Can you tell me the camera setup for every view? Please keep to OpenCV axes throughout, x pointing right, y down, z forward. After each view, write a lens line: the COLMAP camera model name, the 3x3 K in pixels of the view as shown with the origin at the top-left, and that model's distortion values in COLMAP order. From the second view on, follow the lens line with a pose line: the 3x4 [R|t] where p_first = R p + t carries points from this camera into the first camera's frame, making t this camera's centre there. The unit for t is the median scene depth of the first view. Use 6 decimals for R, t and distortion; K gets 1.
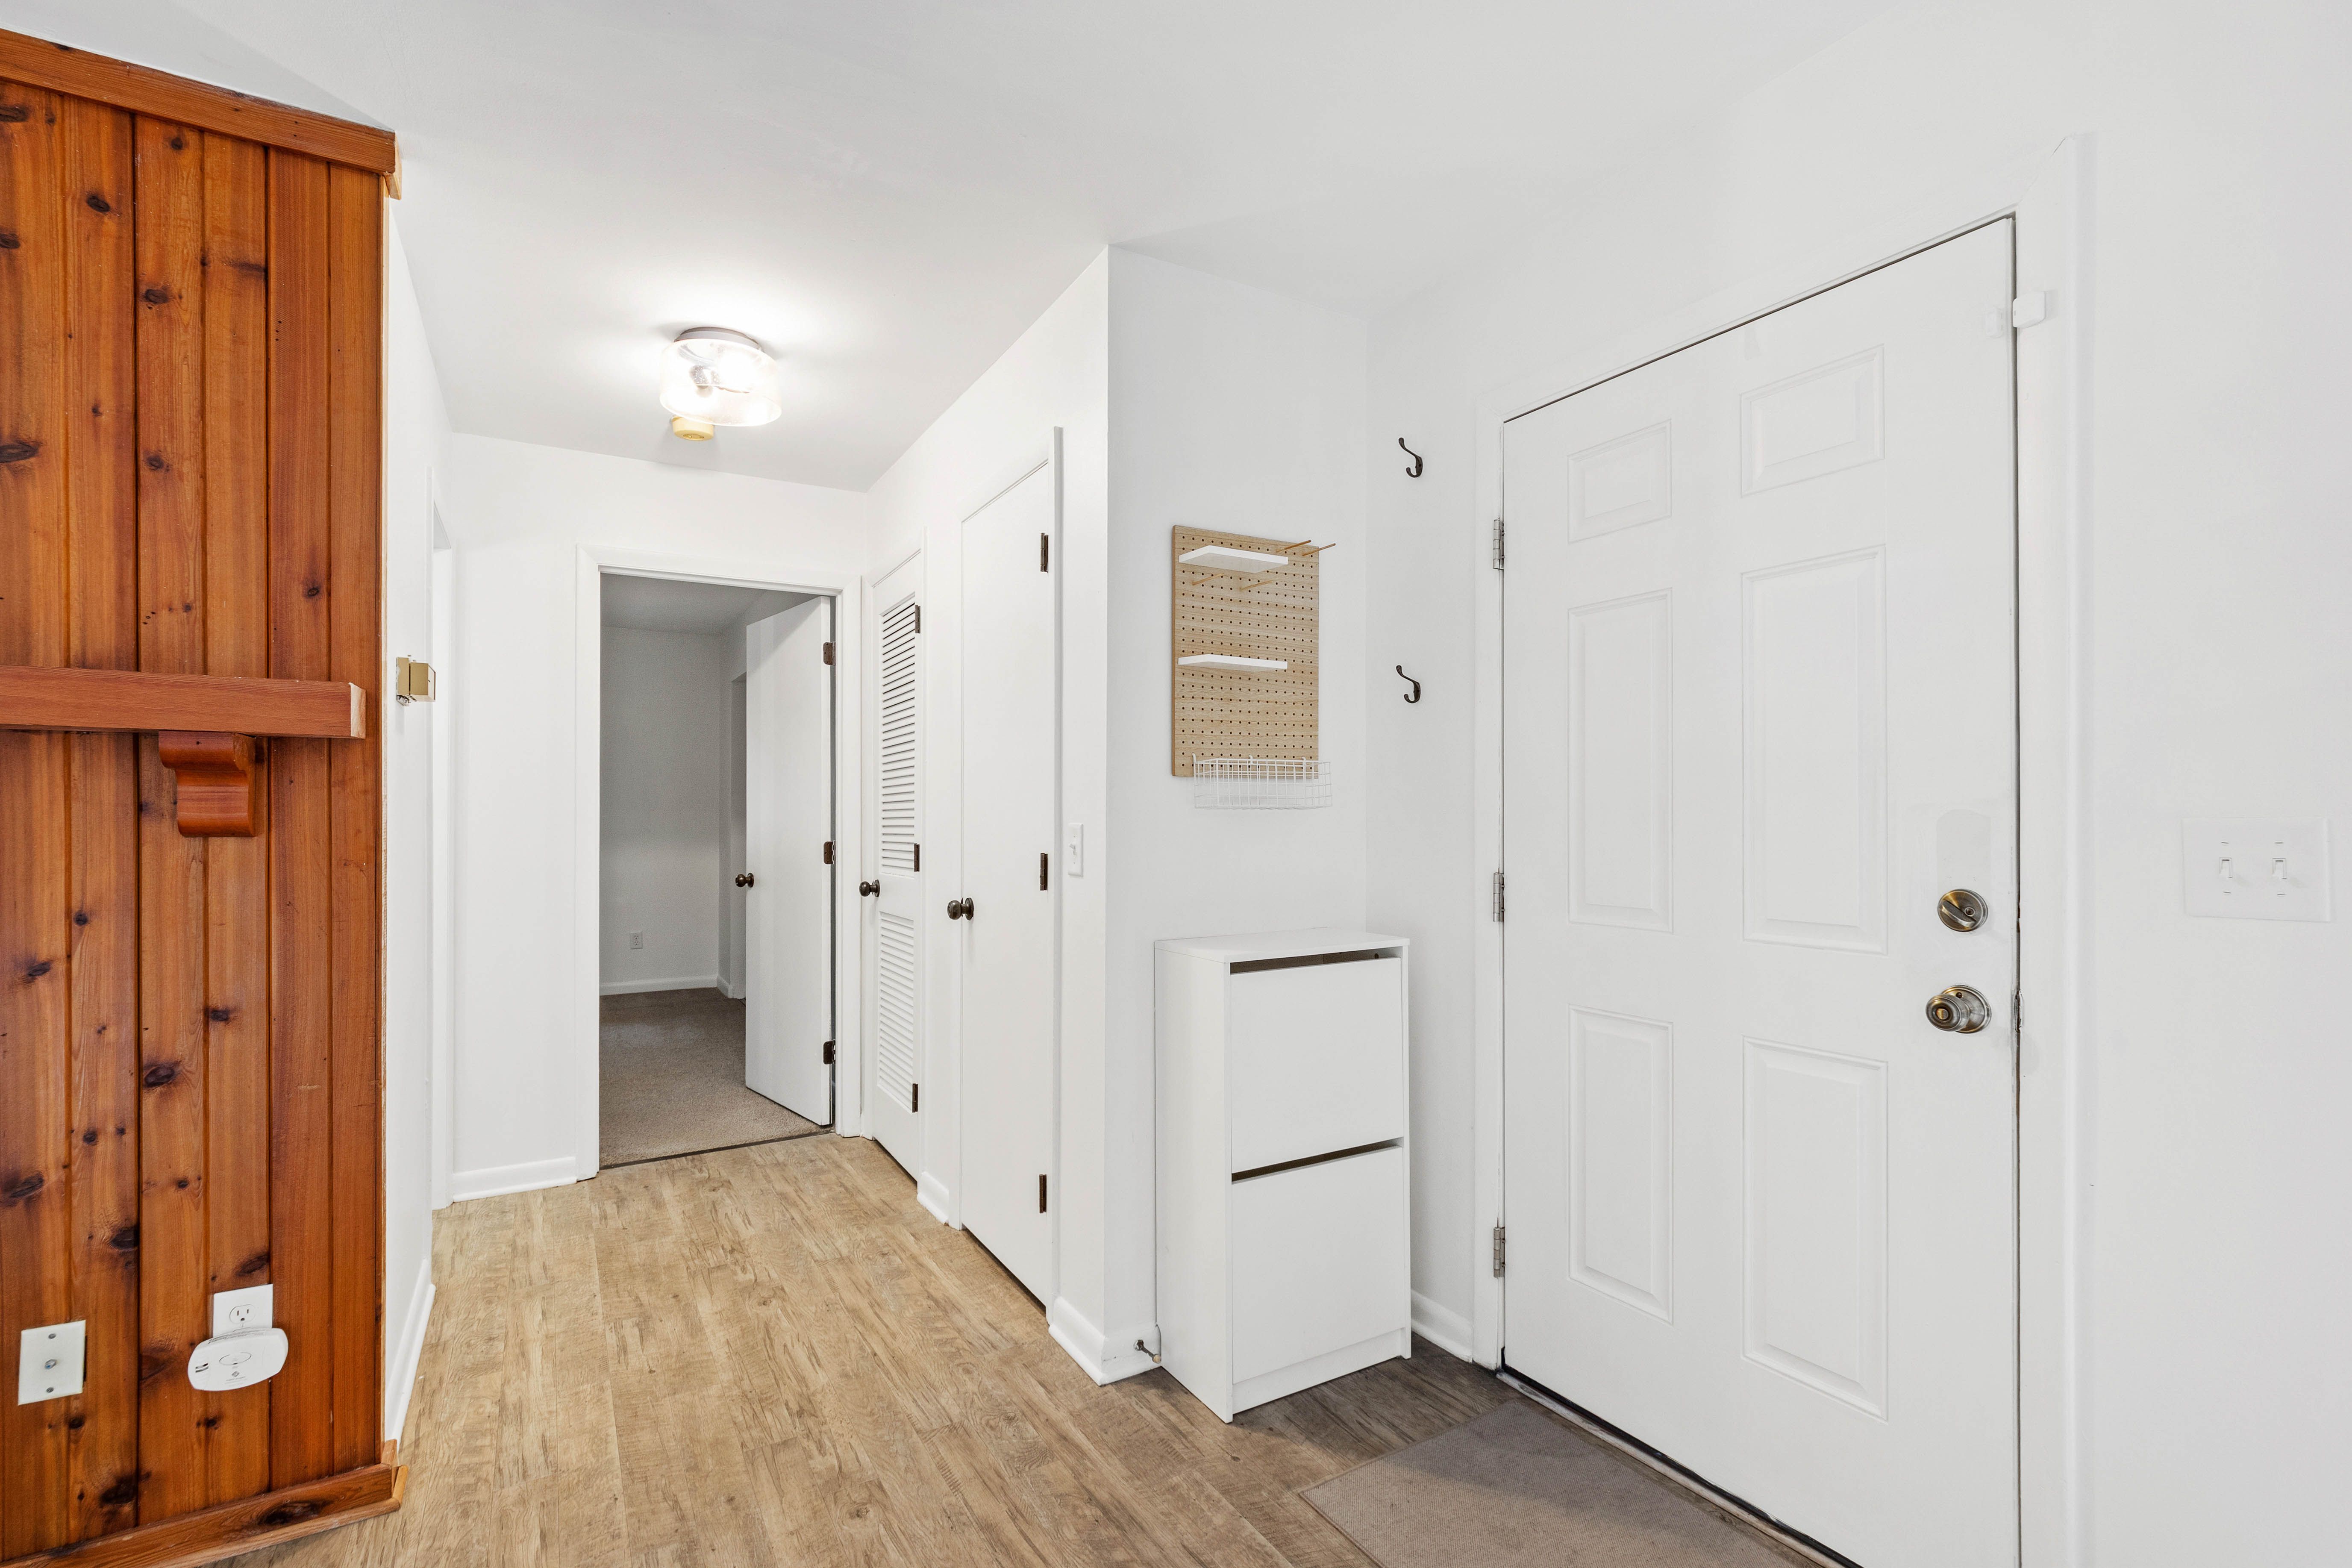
lens RADIAL K [[1048.8, 0, 1167.3], [0, 1048.8, 803.2], [0, 0, 1]] dist [-0.003805, 0.000137]
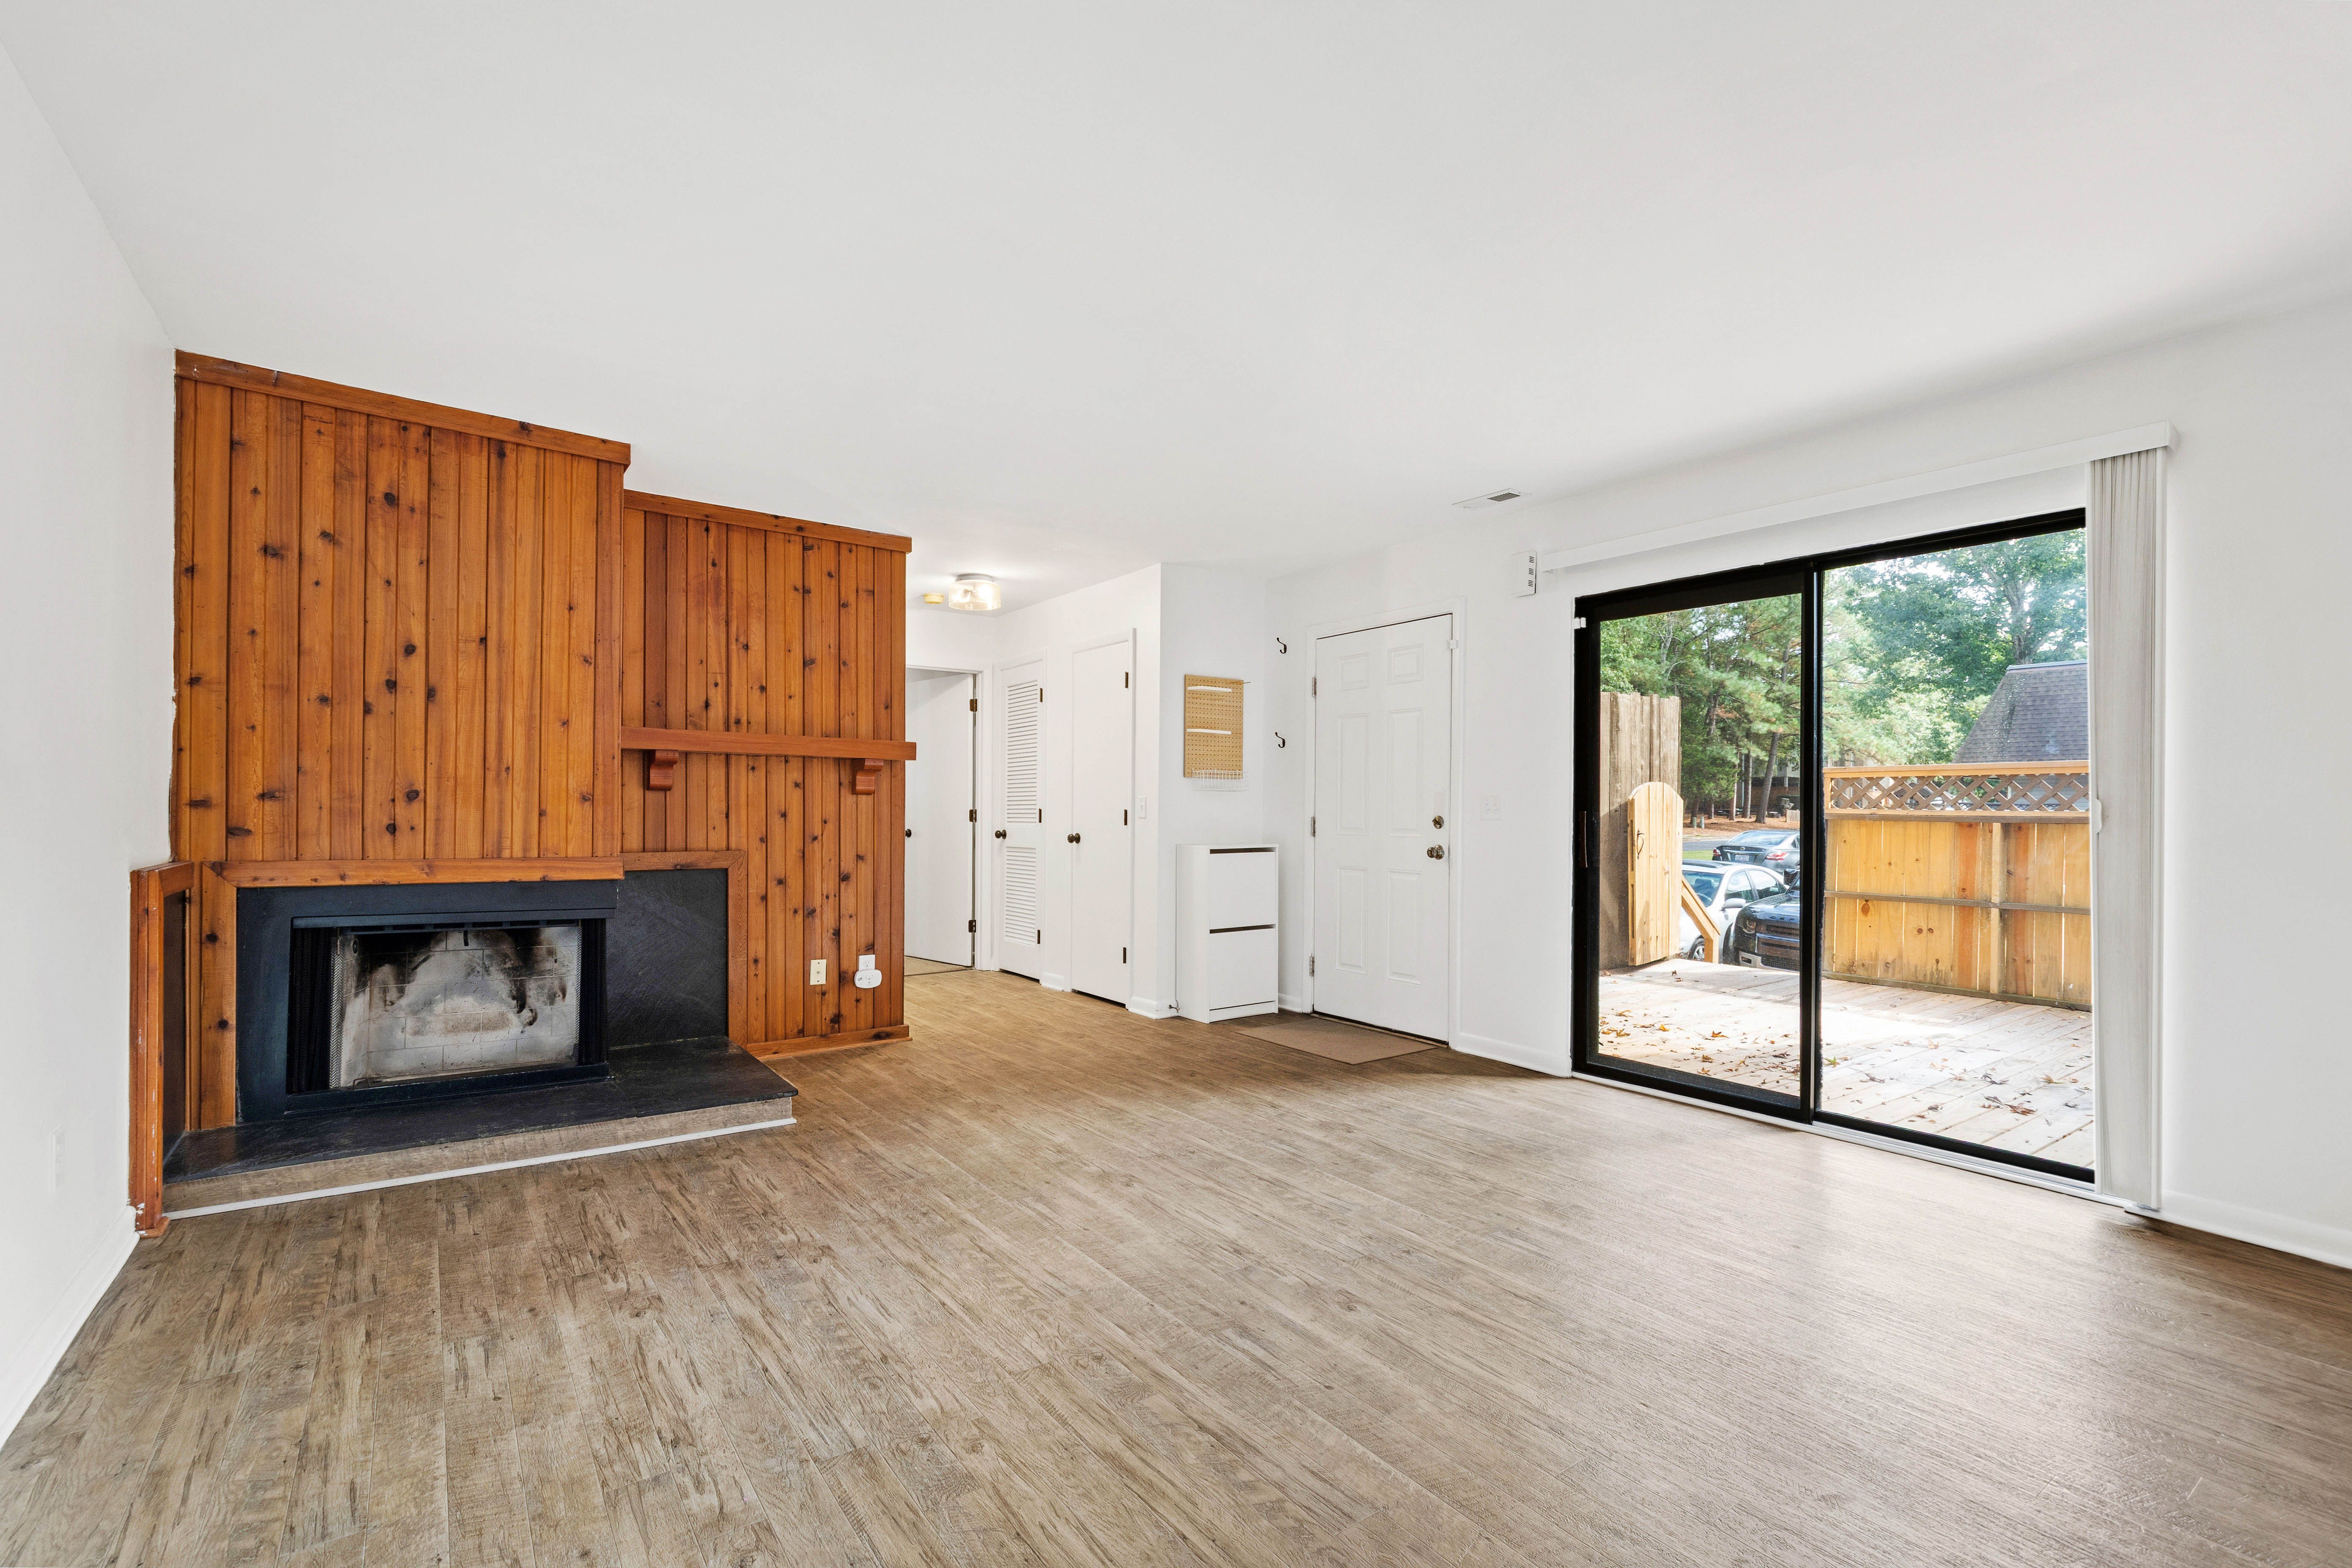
lens RADIAL K [[1048.8, 0, 1188.3], [0, 1048.8, 811.8], [0, 0, 1]] dist [-0.003805, 0.000137]
pose [[0.994902, 0.009569, 0.100394, -0.294774], [-0.010703, 0.999885, 0.010762, 0.036210], [-0.100280, -0.011782, 0.994890, -1.836109]]
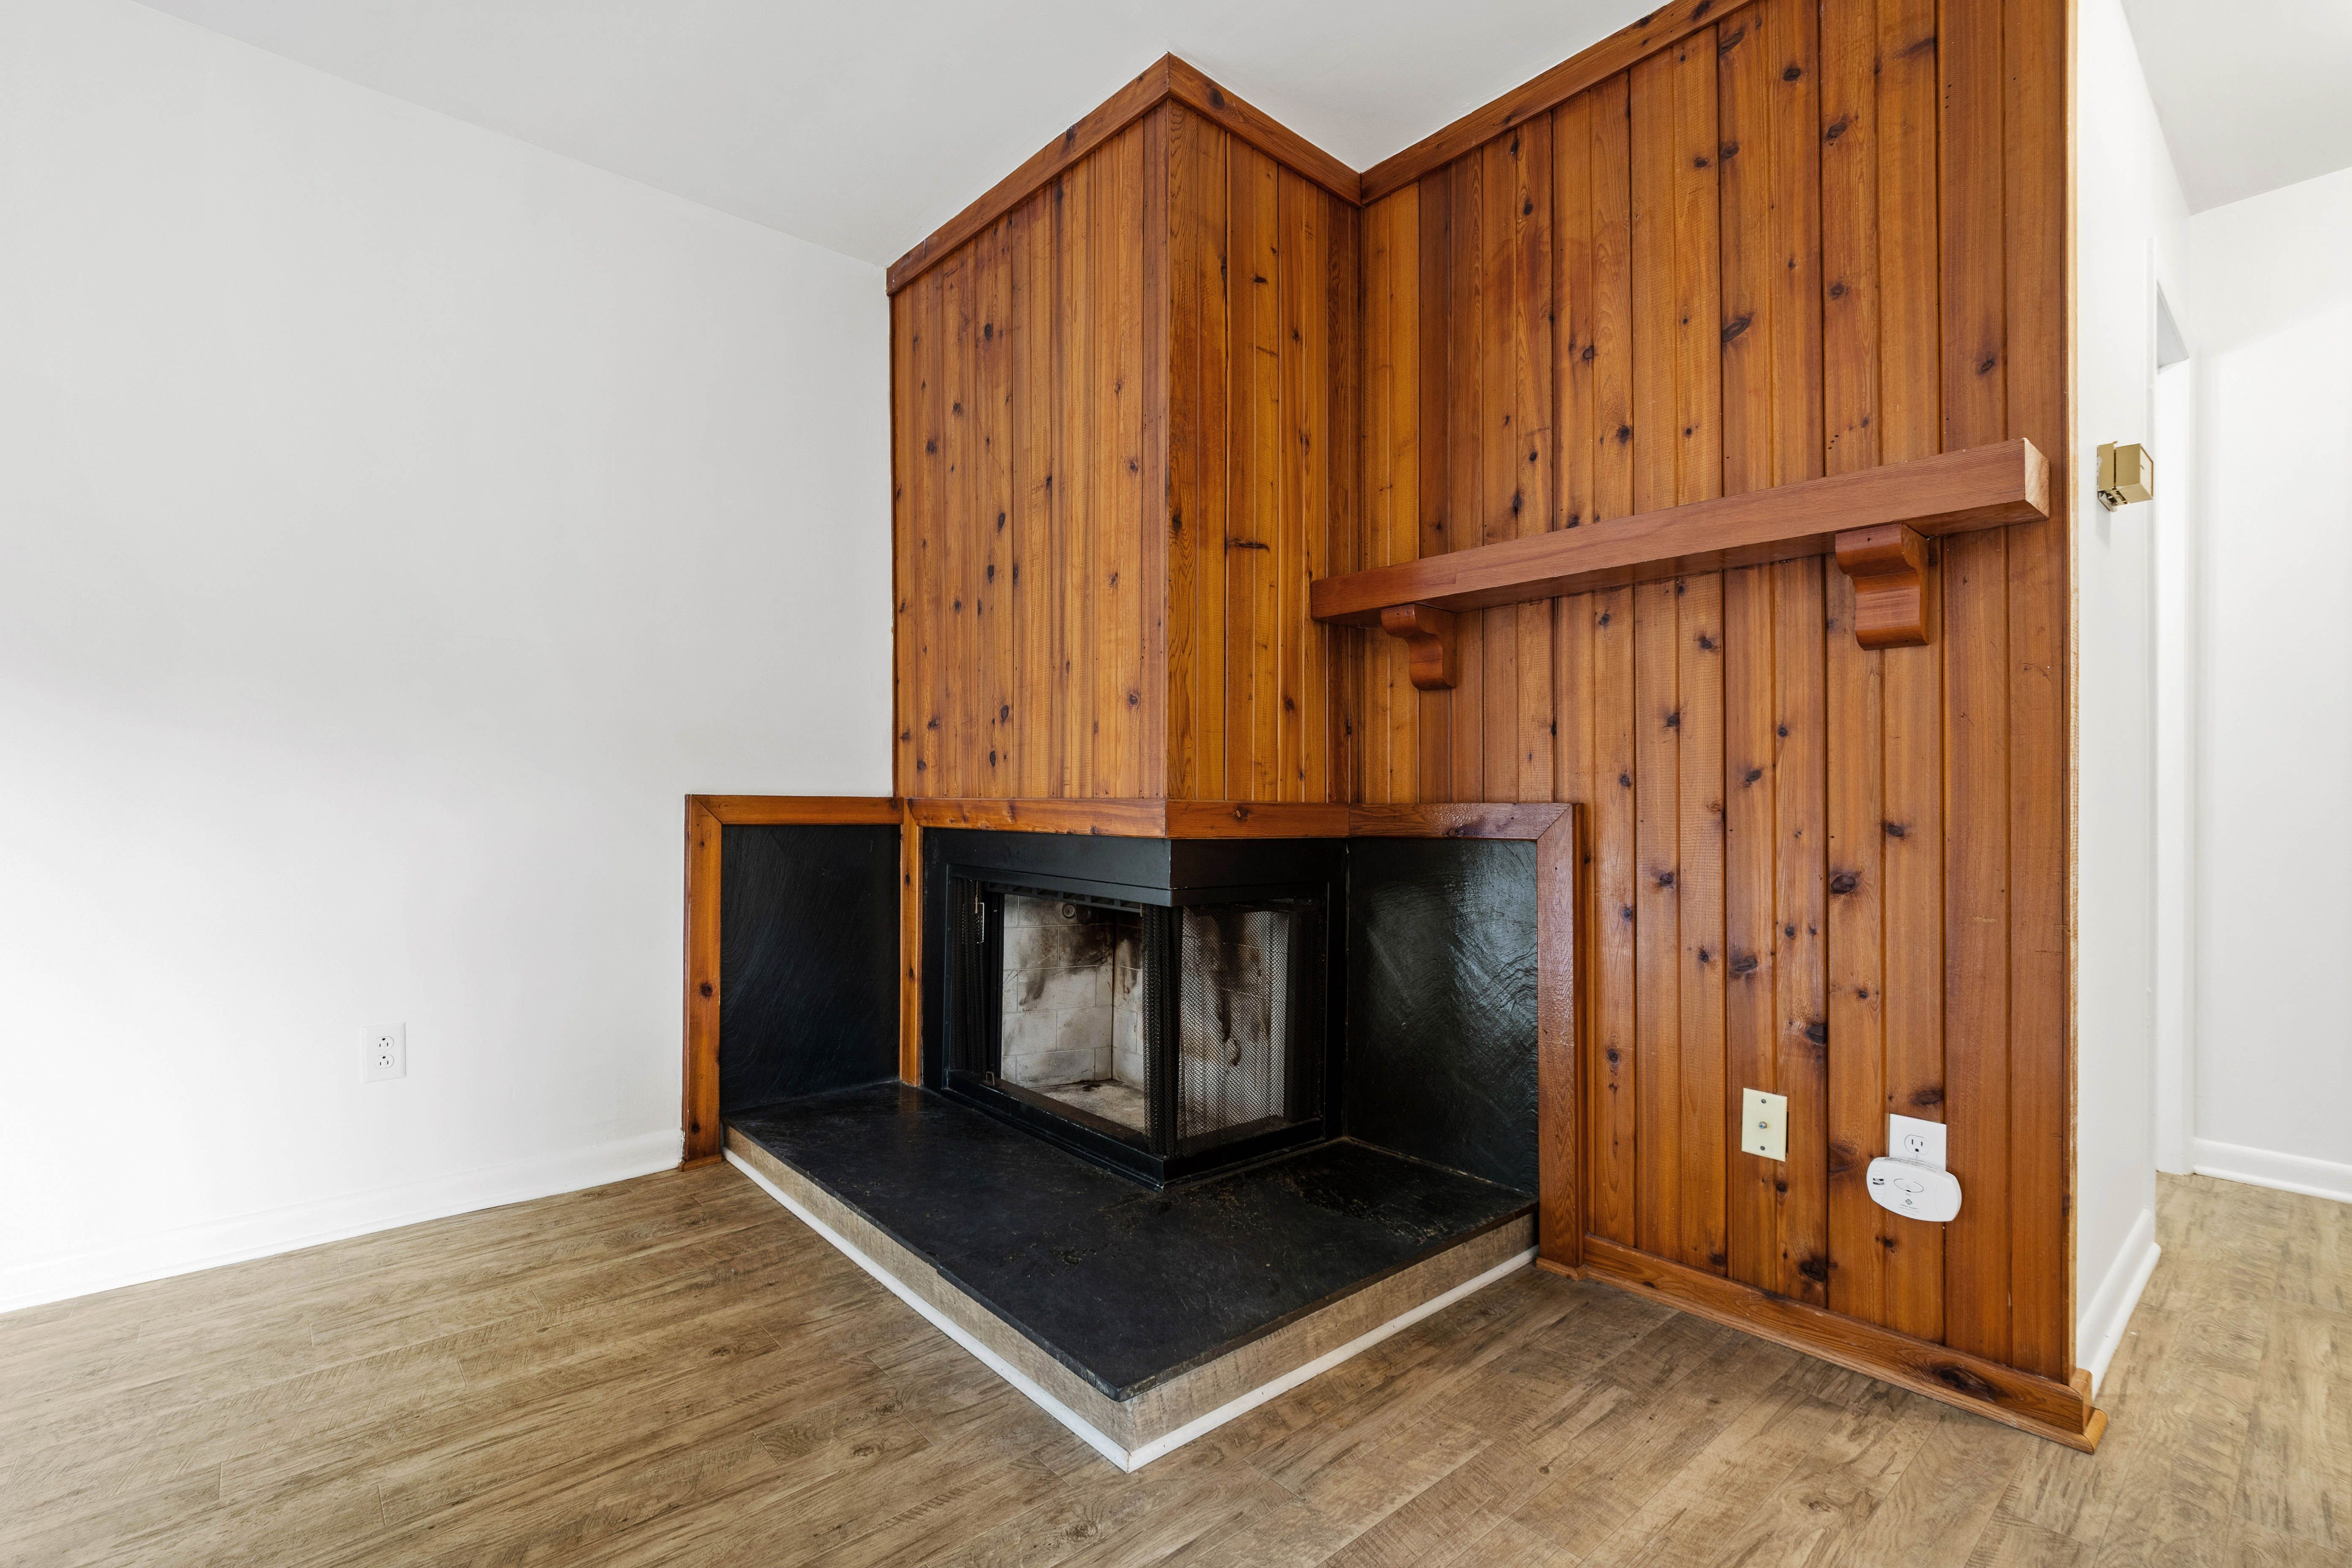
lens RADIAL K [[1048.8, 0, 1167.6], [0, 1048.8, 807.3], [0, 0, 1]] dist [-0.003805, 0.000137]
pose [[0.177994, 0.004278, -0.984022, -0.060002], [0.007036, 0.999959, 0.005620, 0.163042], [0.984007, -0.007924, 0.177956, 0.147516]]
